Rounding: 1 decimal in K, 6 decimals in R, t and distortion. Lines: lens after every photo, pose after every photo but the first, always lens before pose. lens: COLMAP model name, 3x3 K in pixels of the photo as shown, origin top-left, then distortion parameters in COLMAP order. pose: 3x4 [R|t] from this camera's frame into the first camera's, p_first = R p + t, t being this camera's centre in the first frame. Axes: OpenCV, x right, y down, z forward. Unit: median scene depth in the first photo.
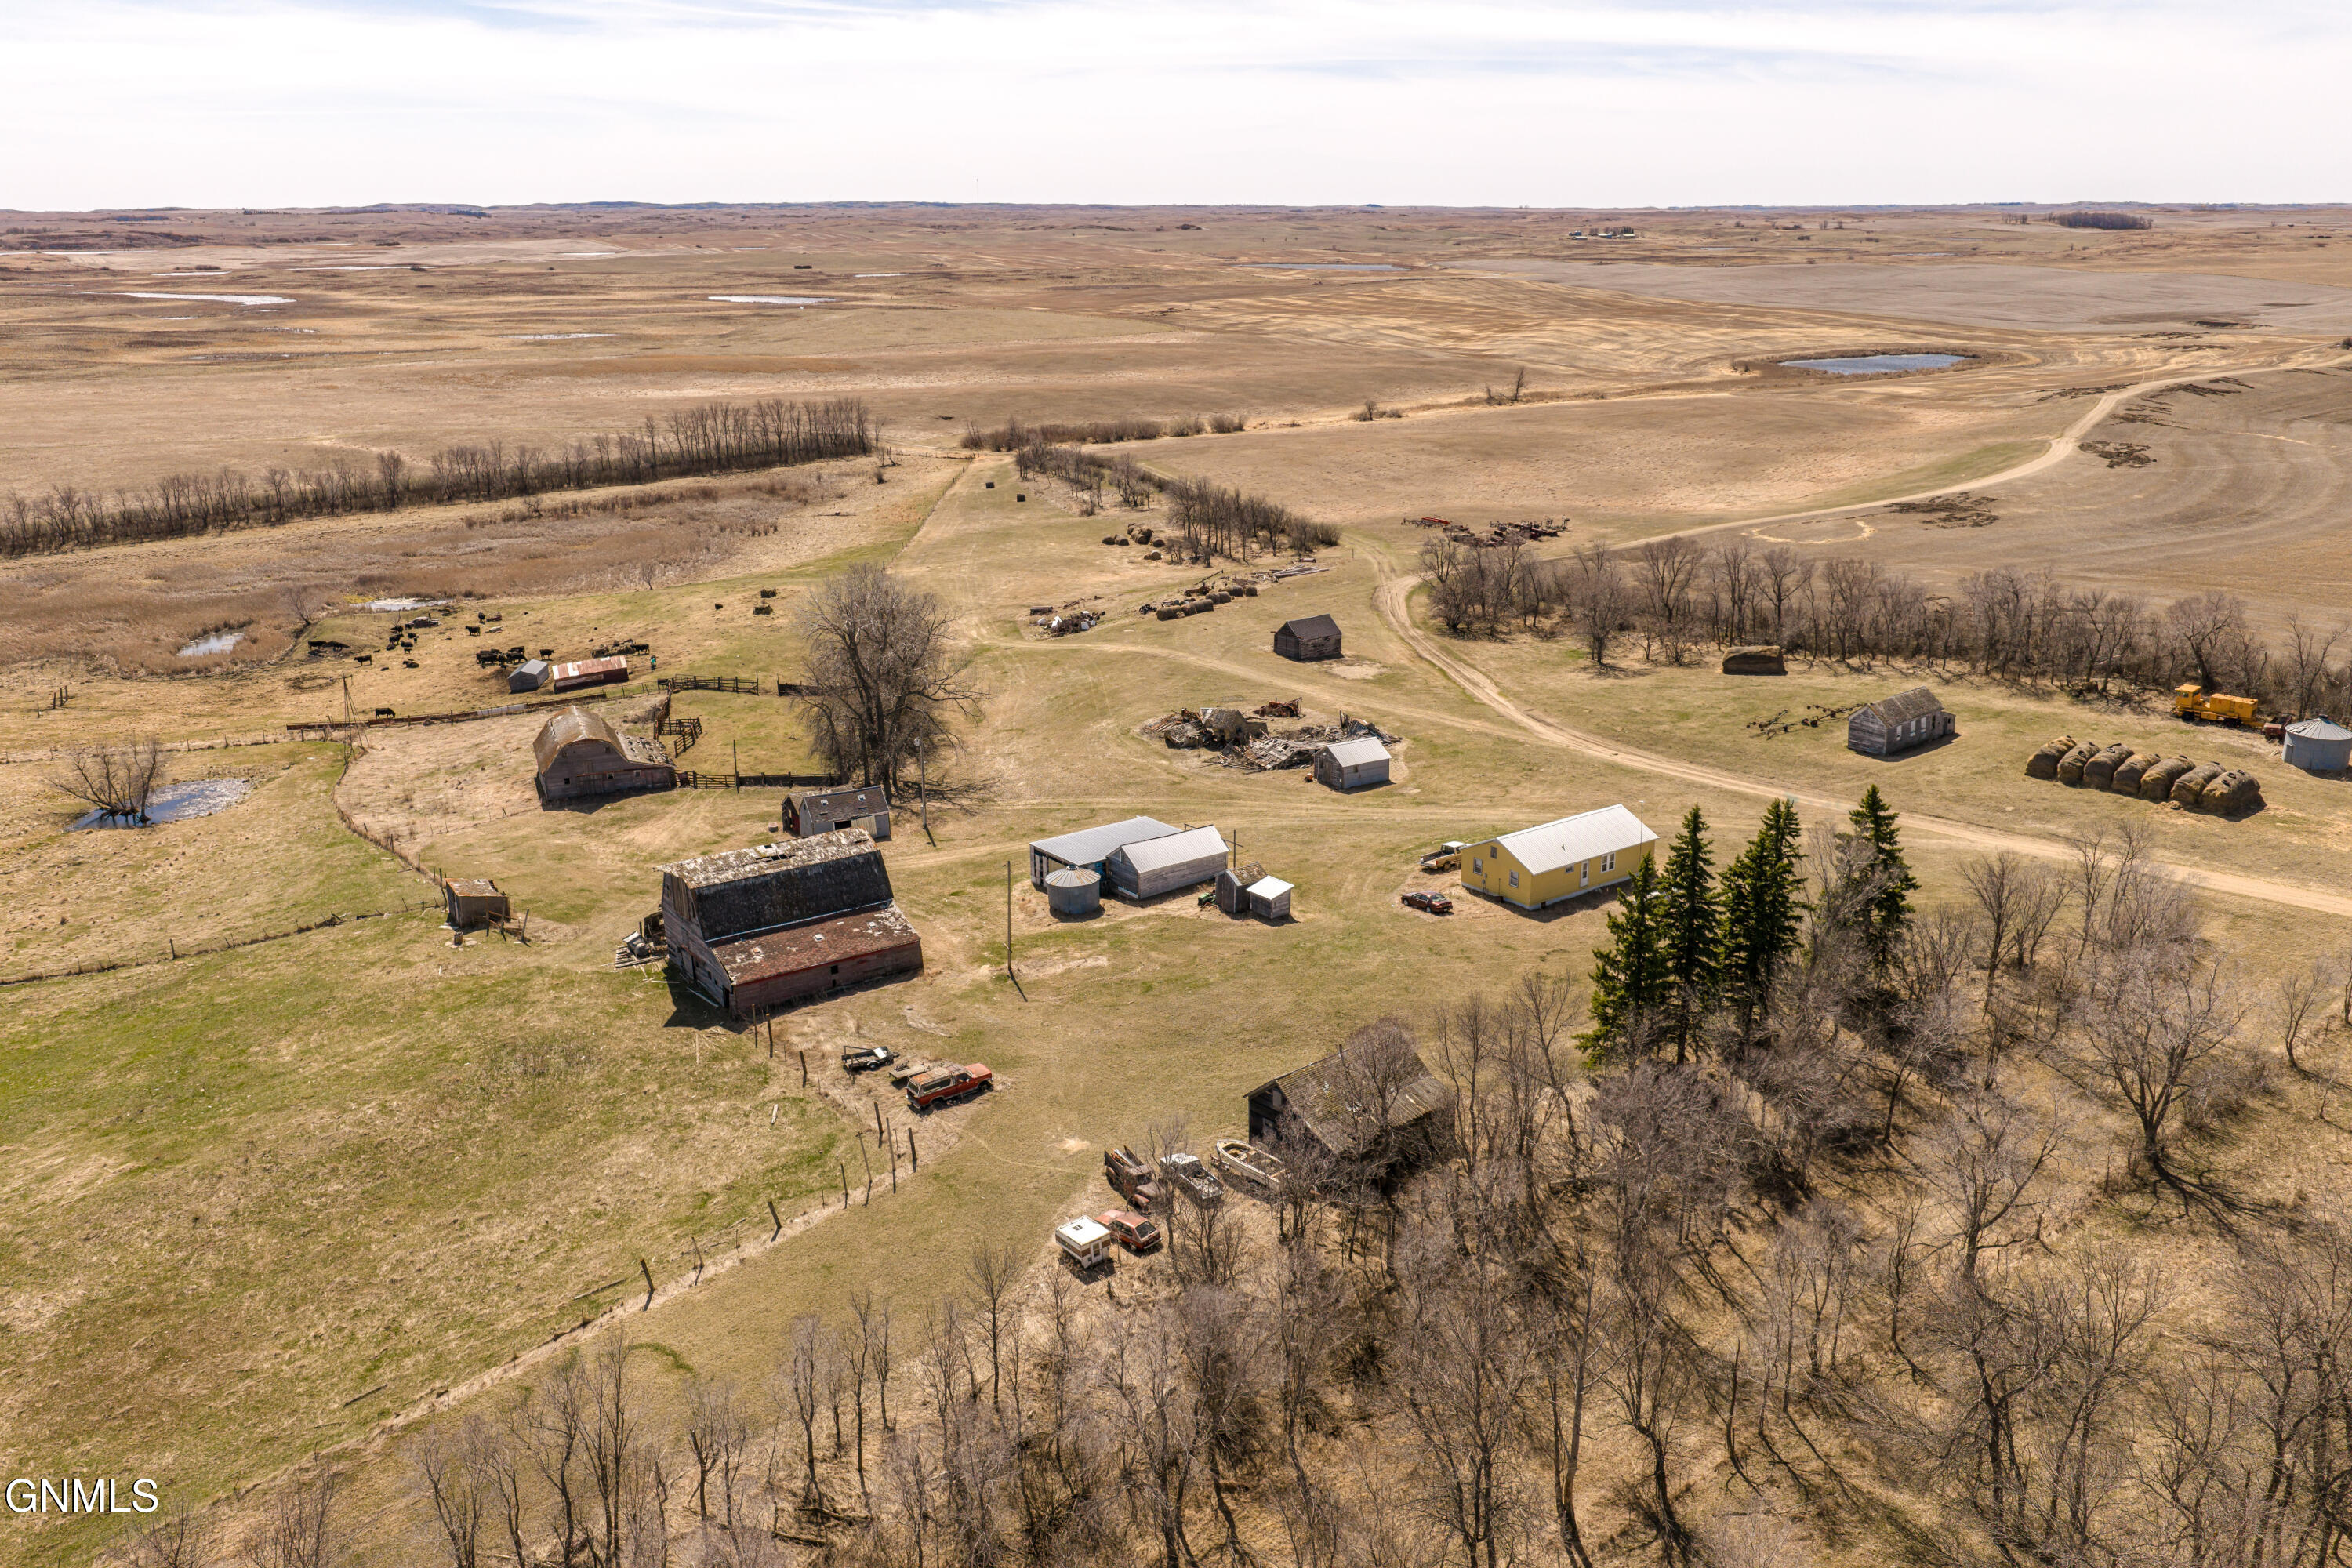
lens RADIAL K [[1940.8, 0, 1170.6], [0, 1940.8, 787.0], [0, 0, 1]] dist [0.037069, -0.075636]
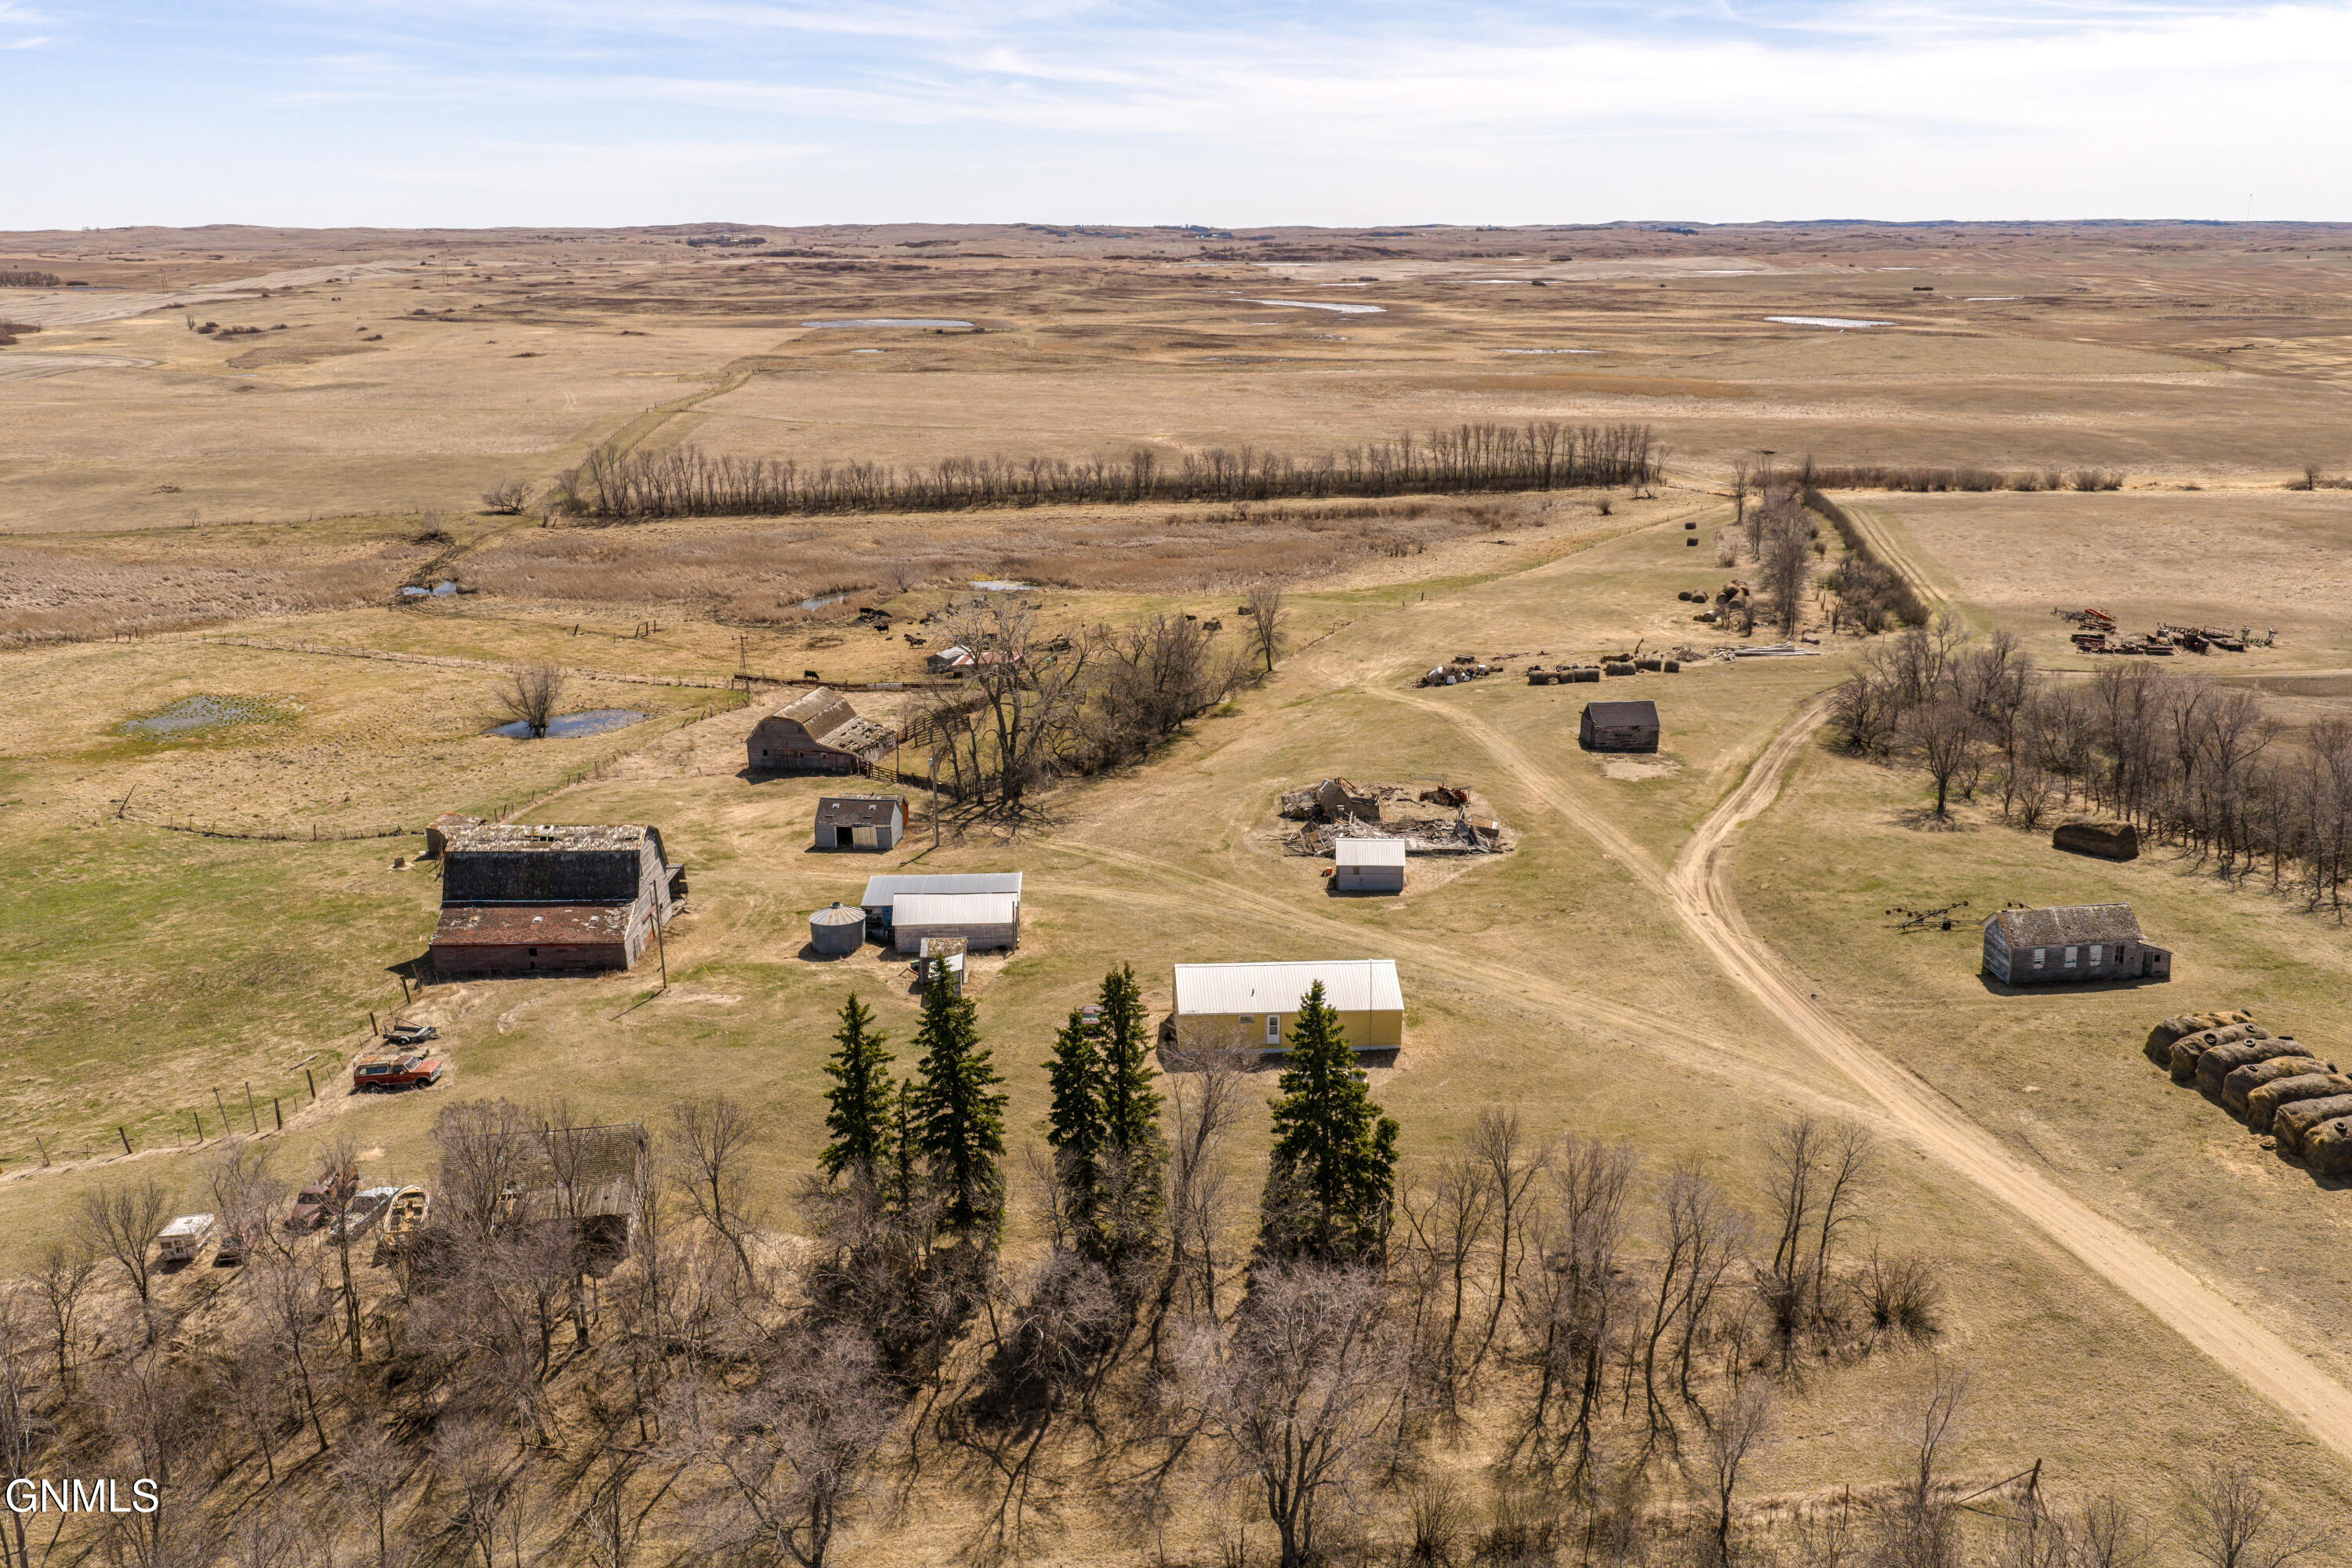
lens RADIAL K [[1940.8, 0, 1170.6], [0, 1940.8, 787.0], [0, 0, 1]] dist [0.037069, -0.075636]
pose [[0.826918, 0.157798, -0.539729, 0.210537], [-0.162176, 0.985959, 0.039791, -0.028966], [0.538429, 0.054627, 0.840898, 0.094205]]
